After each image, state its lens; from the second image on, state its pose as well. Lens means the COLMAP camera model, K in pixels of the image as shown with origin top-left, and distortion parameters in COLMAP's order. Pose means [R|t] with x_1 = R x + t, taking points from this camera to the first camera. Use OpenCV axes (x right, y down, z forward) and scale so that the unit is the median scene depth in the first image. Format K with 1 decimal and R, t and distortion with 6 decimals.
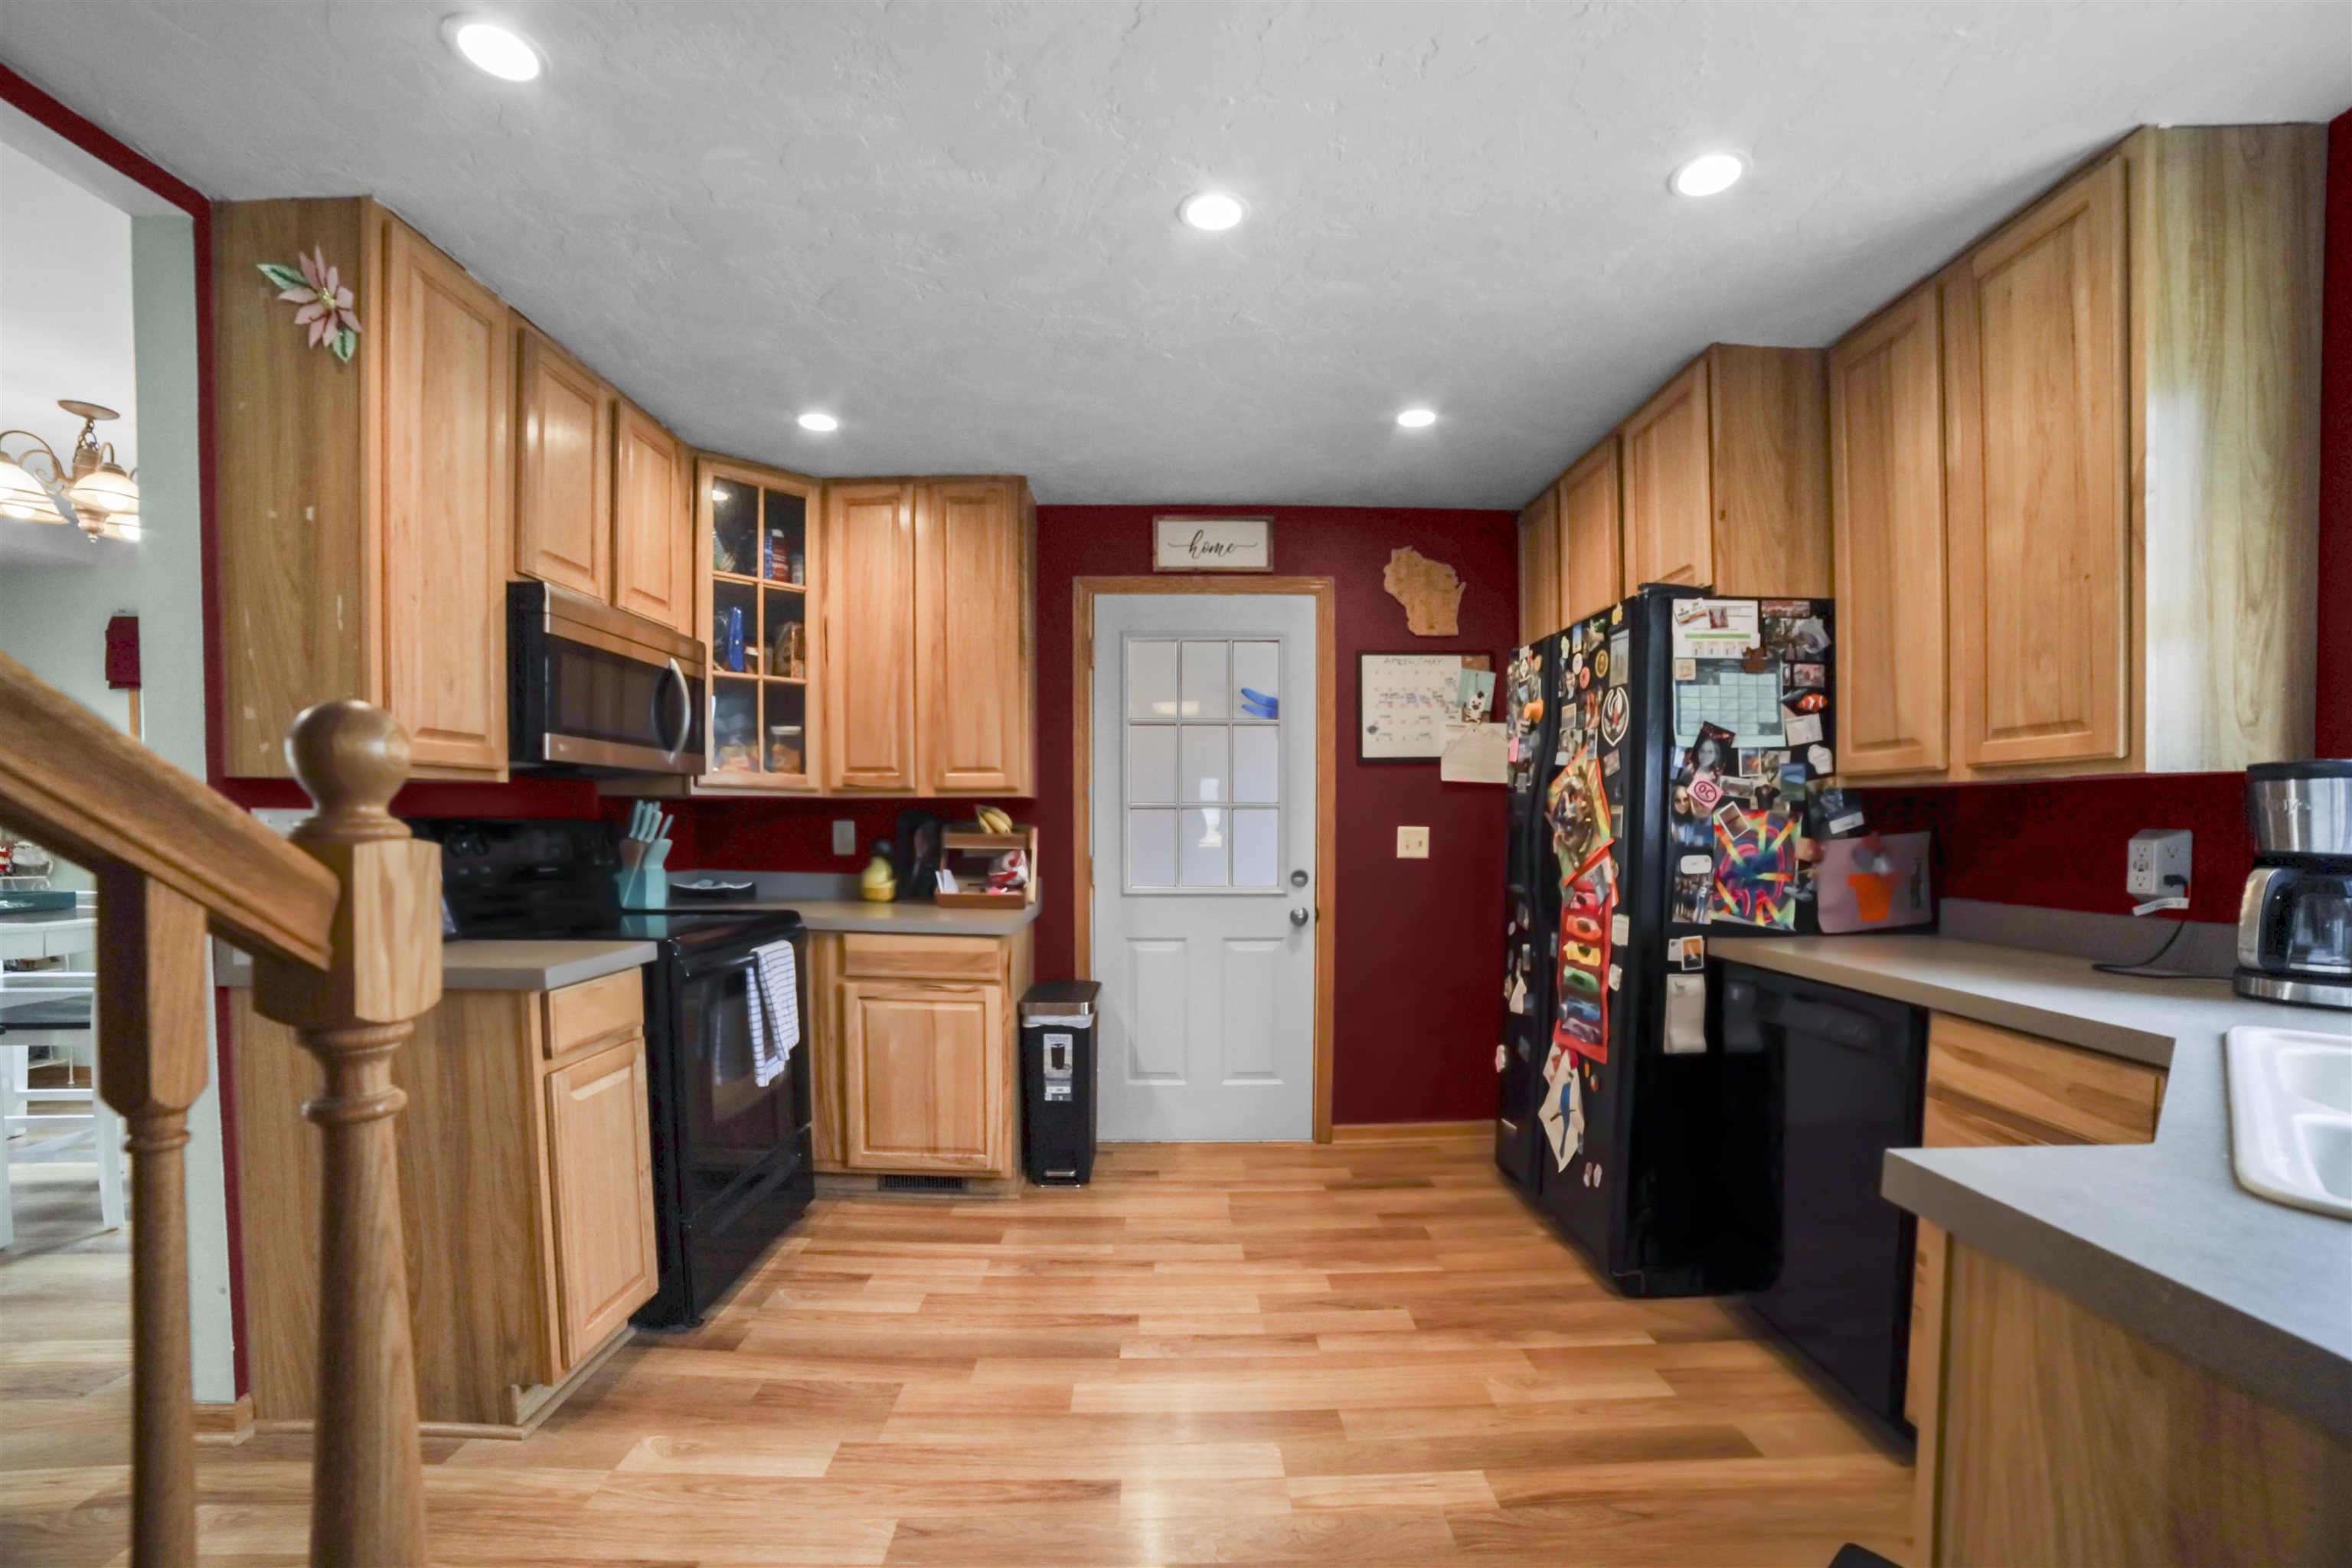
lens RADIAL K [[1039.7, 0, 1170.7], [0, 1039.7, 846.3], [0, 0, 1]] dist [-0.035217, 0.000437]
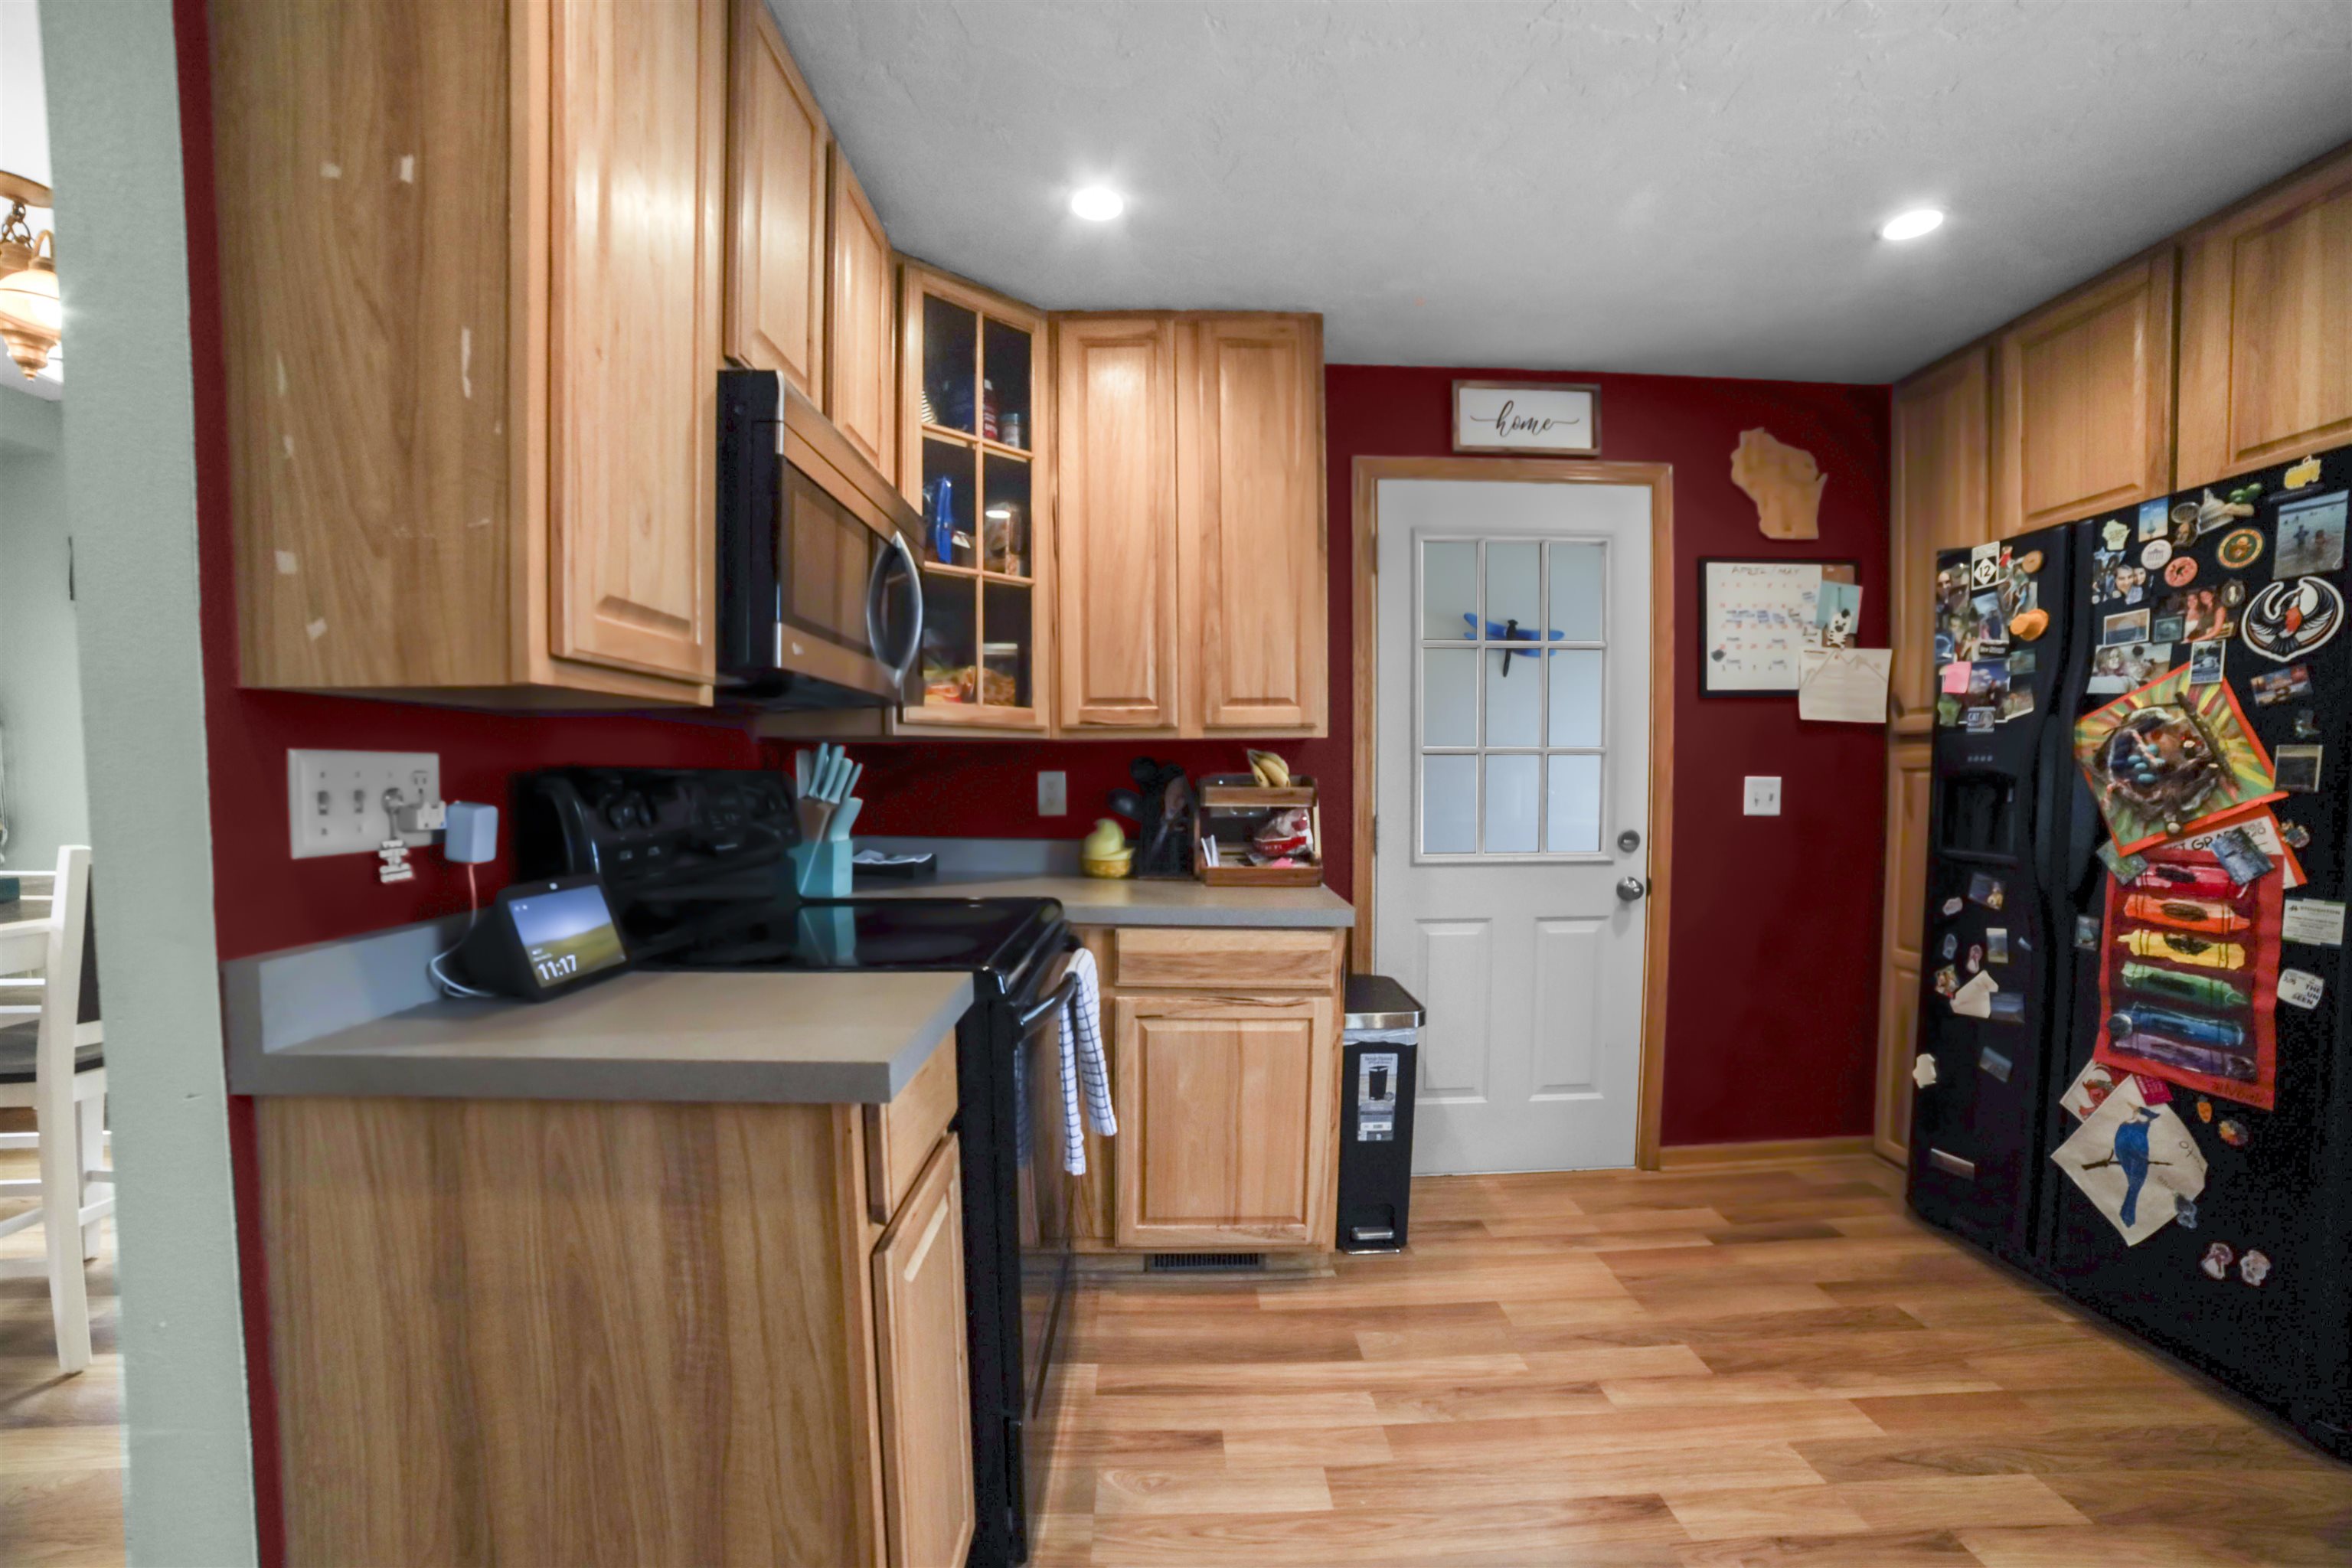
lens RADIAL K [[987.5, 0, 1163.5], [0, 987.5, 806.6], [0, 0, 1]] dist [-0.077138, 0.022971]
pose [[0.999658, -0.004913, 0.025669, -0.294415], [0.004658, 0.999940, 0.009962, -0.006284], [-0.025716, -0.009839, 0.999621, 0.313789]]
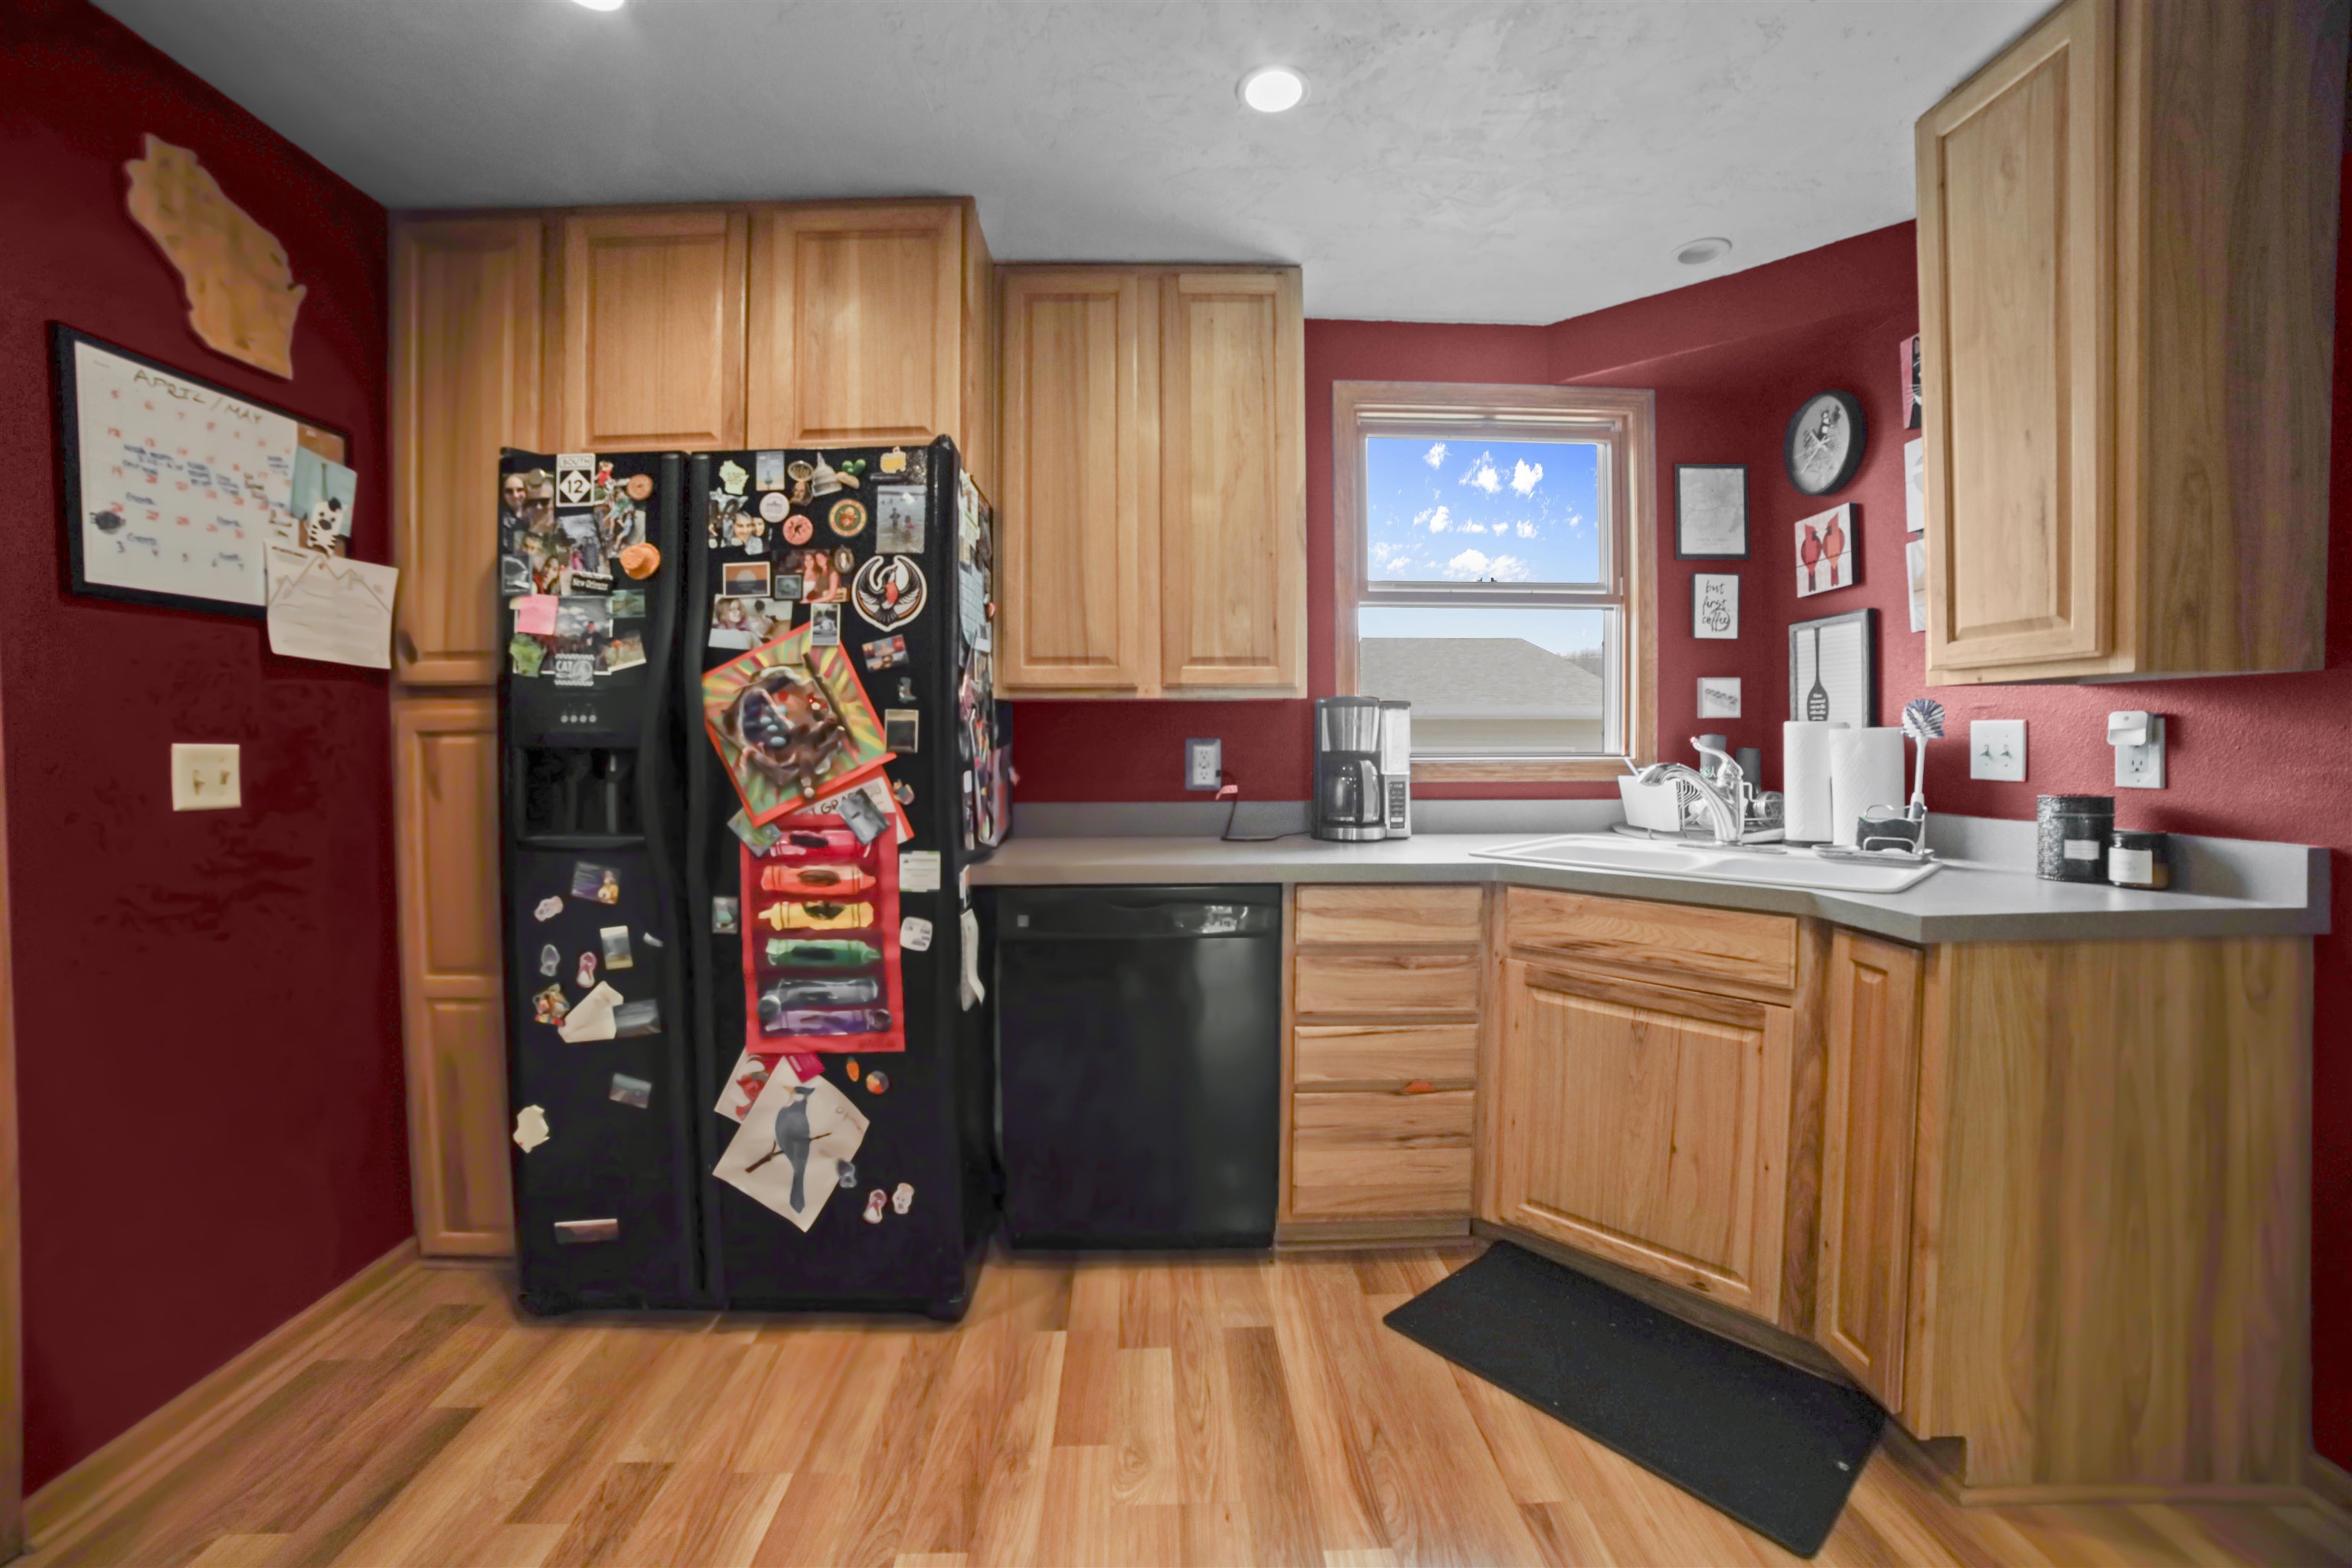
lens RADIAL K [[977.8, 0, 1163.3], [0, 977.8, 752.3], [0, 0, 1]] dist [-0.097515, 0.040737]
pose [[-0.016829, -0.011572, 0.999791, -0.235318], [0.028017, 0.999535, 0.012041, -0.009333], [-0.999466, 0.028214, -0.016497, 0.665739]]
